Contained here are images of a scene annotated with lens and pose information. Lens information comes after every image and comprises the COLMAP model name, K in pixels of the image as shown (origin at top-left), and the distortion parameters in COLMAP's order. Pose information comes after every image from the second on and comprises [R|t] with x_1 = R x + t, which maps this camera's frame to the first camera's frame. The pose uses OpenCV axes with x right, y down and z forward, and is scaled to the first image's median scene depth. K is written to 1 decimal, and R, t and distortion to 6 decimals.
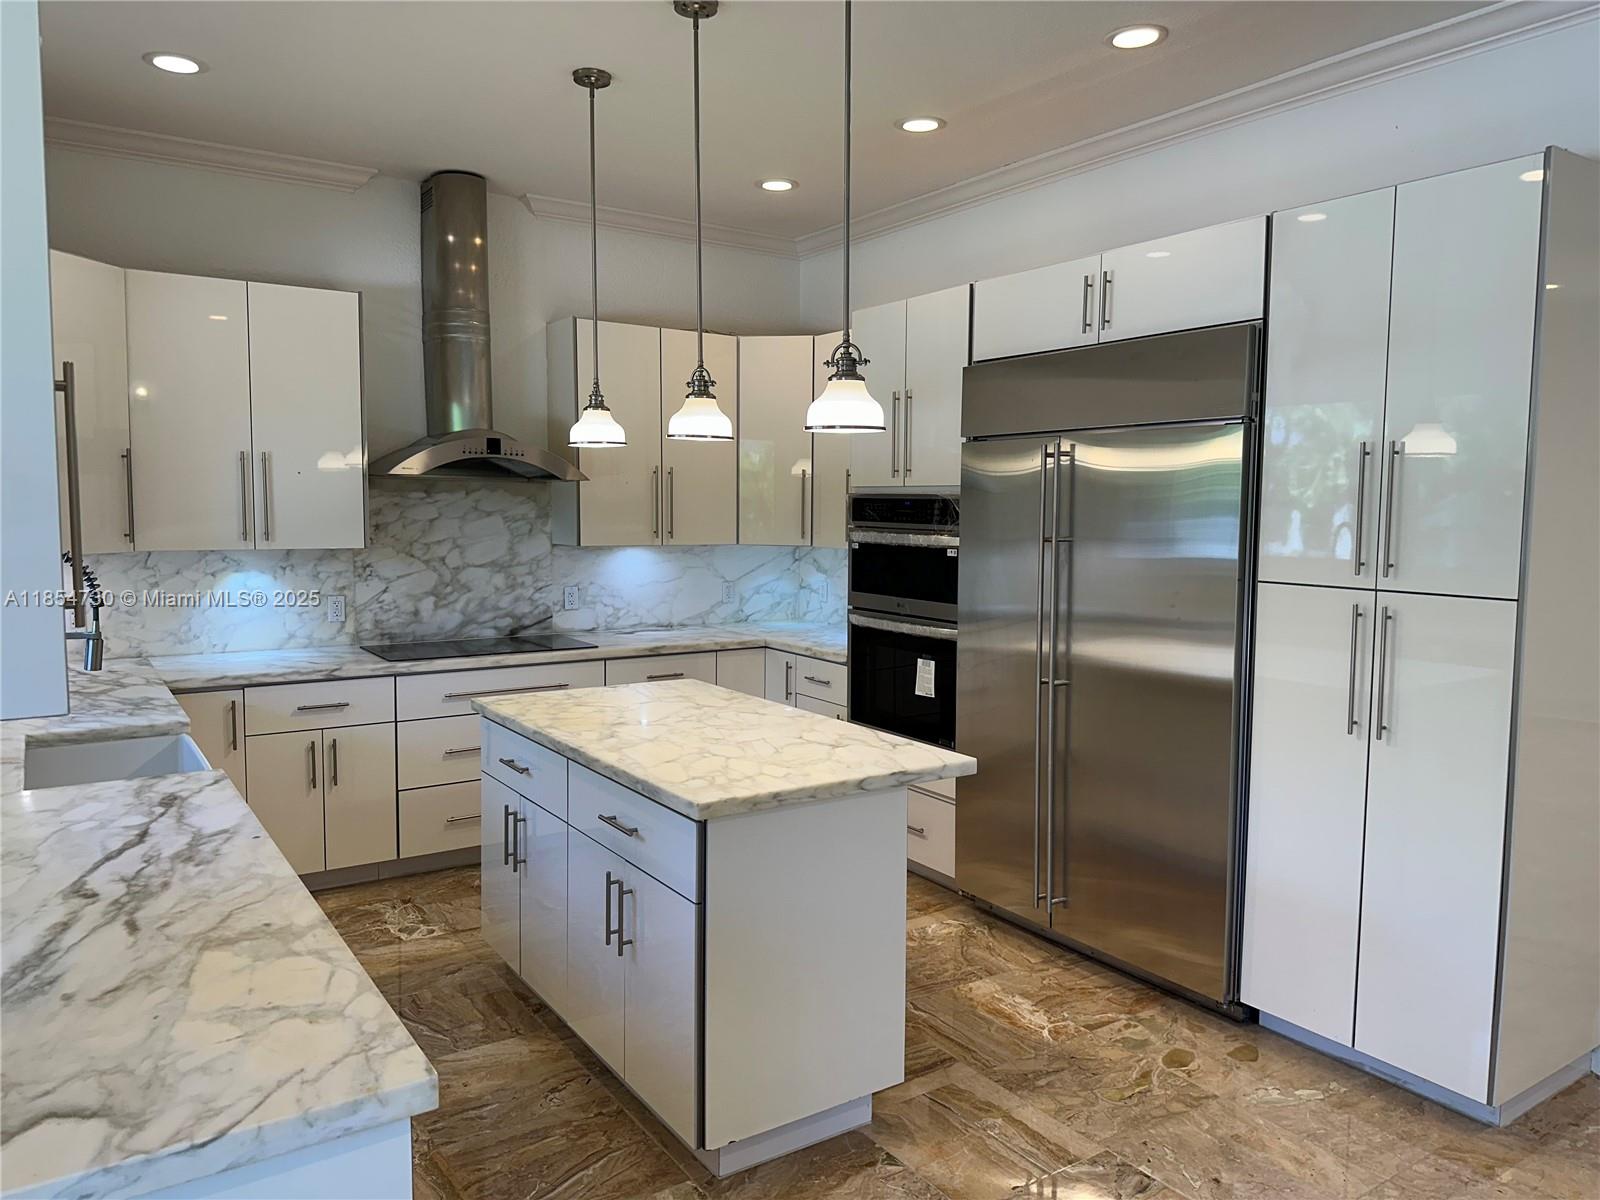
lens RADIAL K [[1118.2, 0, 800.0], [0, 1118.2, 600.0], [0, 0, 1]] dist [0.081257, -0.109559]
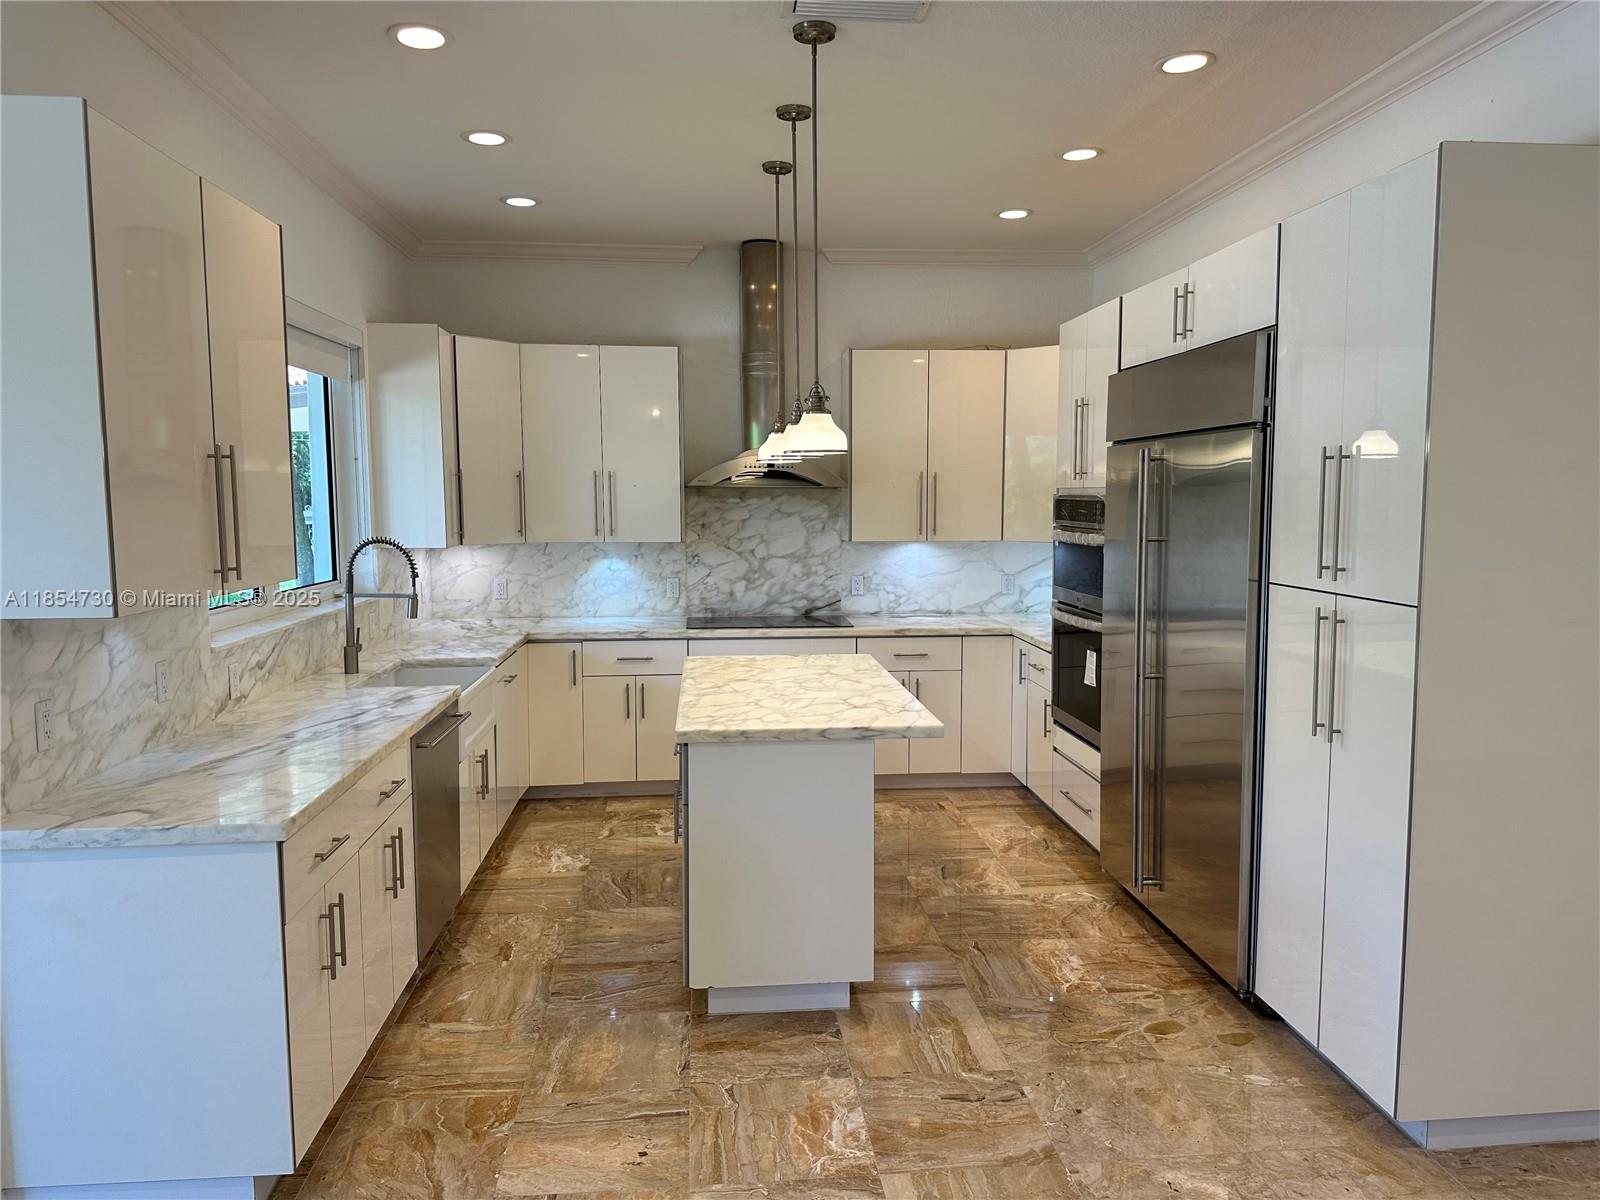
lens RADIAL K [[1107.6, 0, 802.4], [0, 1107.6, 607.6], [0, 0, 1]] dist [0.106001, -0.164321]
pose [[0.876686, 0.038203, -0.479543, 0.352844], [-0.031875, 0.999264, 0.021334, -0.001635], [0.480005, -0.003418, 0.877259, -0.060695]]
